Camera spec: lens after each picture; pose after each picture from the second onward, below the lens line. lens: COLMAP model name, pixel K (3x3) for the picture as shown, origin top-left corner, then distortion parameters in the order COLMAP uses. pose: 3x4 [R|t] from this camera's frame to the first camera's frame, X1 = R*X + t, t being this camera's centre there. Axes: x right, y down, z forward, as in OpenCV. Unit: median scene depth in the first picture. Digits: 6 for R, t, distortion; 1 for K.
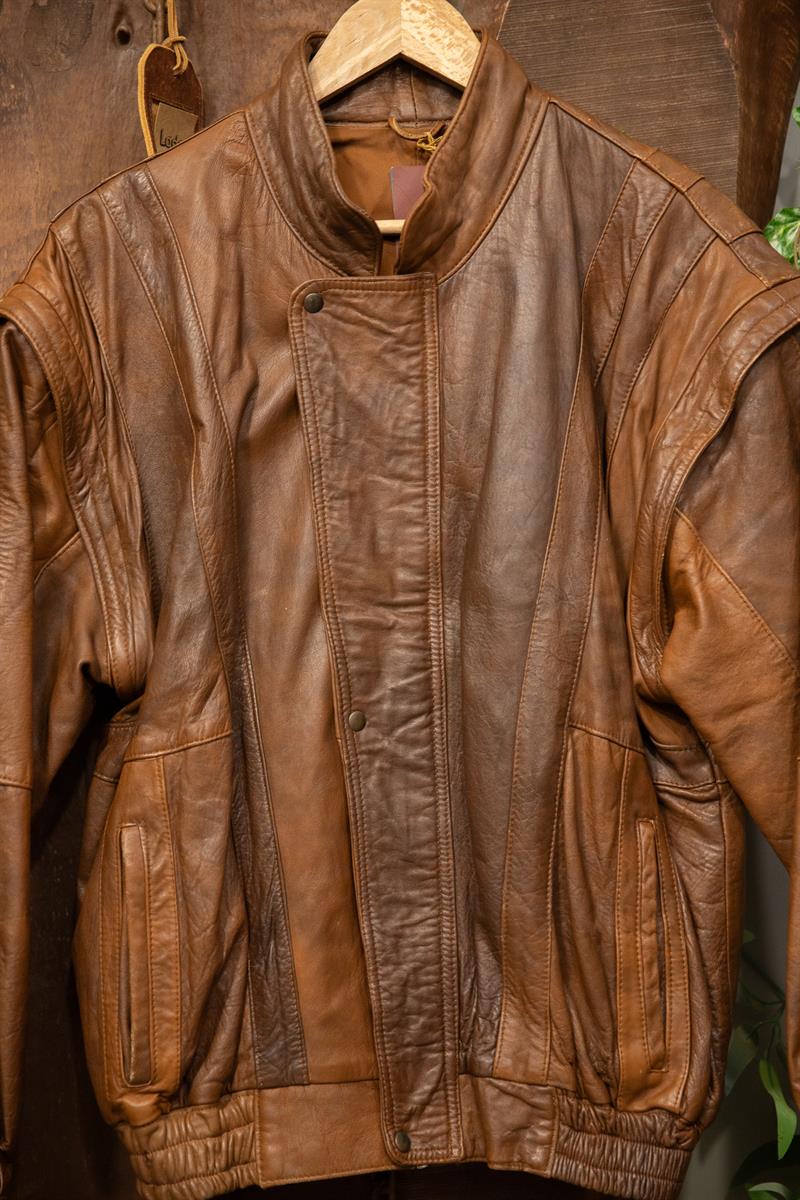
lens RADIAL K [[2280.3, 0, 401.1], [0, 2280.3, 599.5], [0, 0, 1]] dist [0.175609, 0.000000]
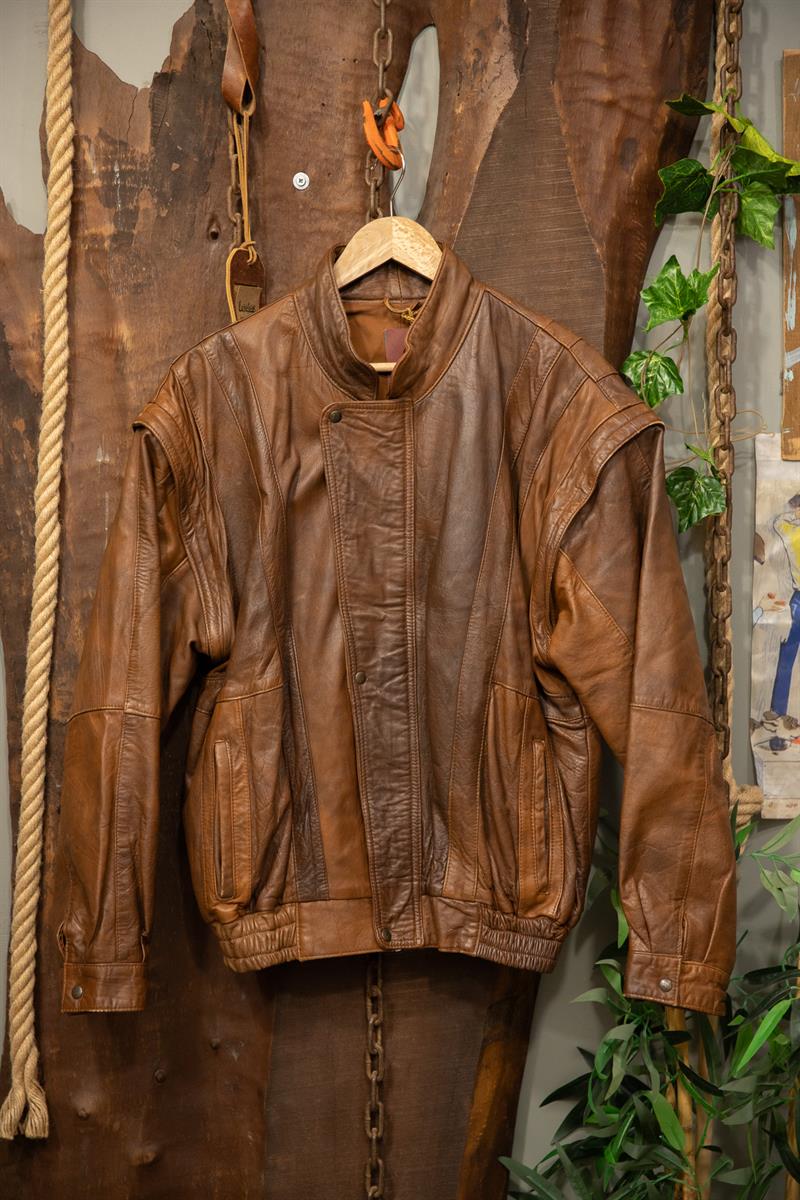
lens RADIAL K [[2109.7, 0, 402.1], [0, 2109.7, 614.7], [0, 0, 1]] dist [0.141061, 0.000000]
pose [[0.999947, 0.009610, 0.003742, 0.003954], [-0.009797, 0.998512, 0.053645, -0.071040], [-0.003221, -0.053679, 0.998553, -0.479850]]
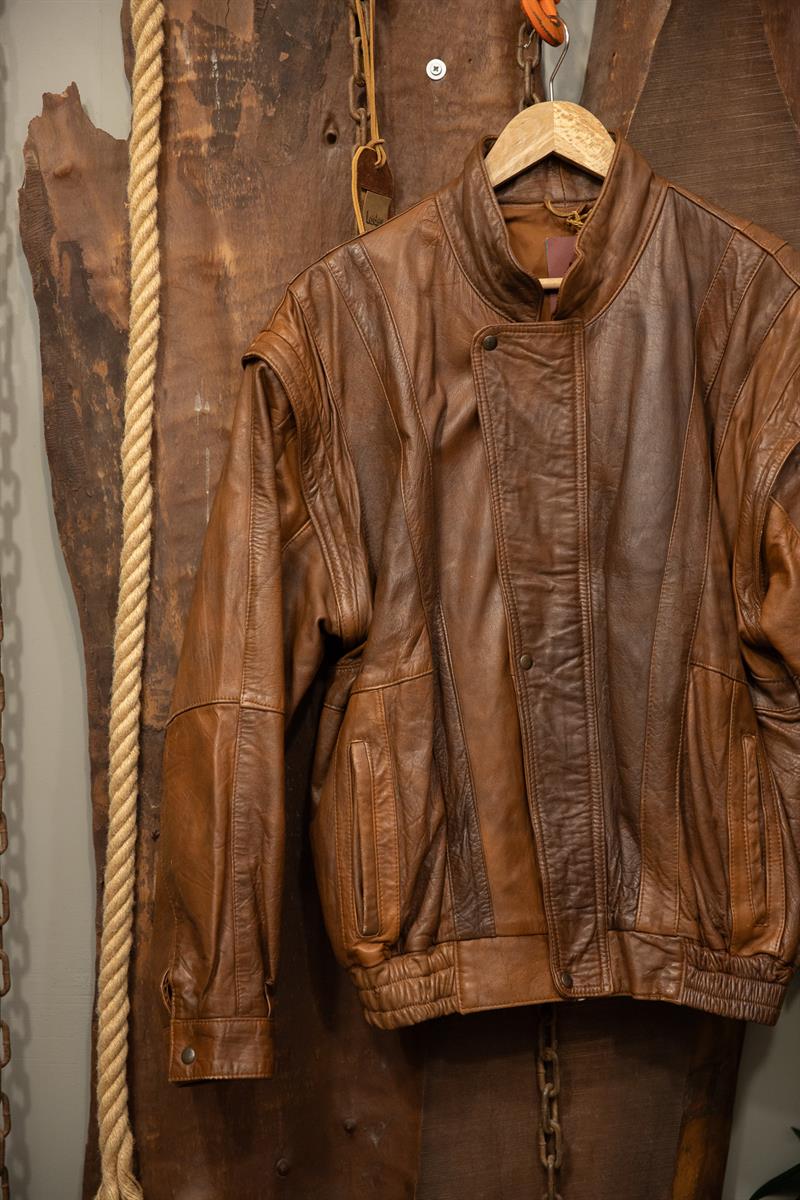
lens RADIAL K [[2280.3, 0, 401.6], [0, 2280.3, 602.2], [0, 0, 1]] dist [0.175609, 0.000000]
pose [[0.999952, -0.009735, 0.000824, -0.091338], [0.009739, 0.999939, -0.005281, 0.025072], [-0.000772, 0.005288, 0.999986, -0.306620]]
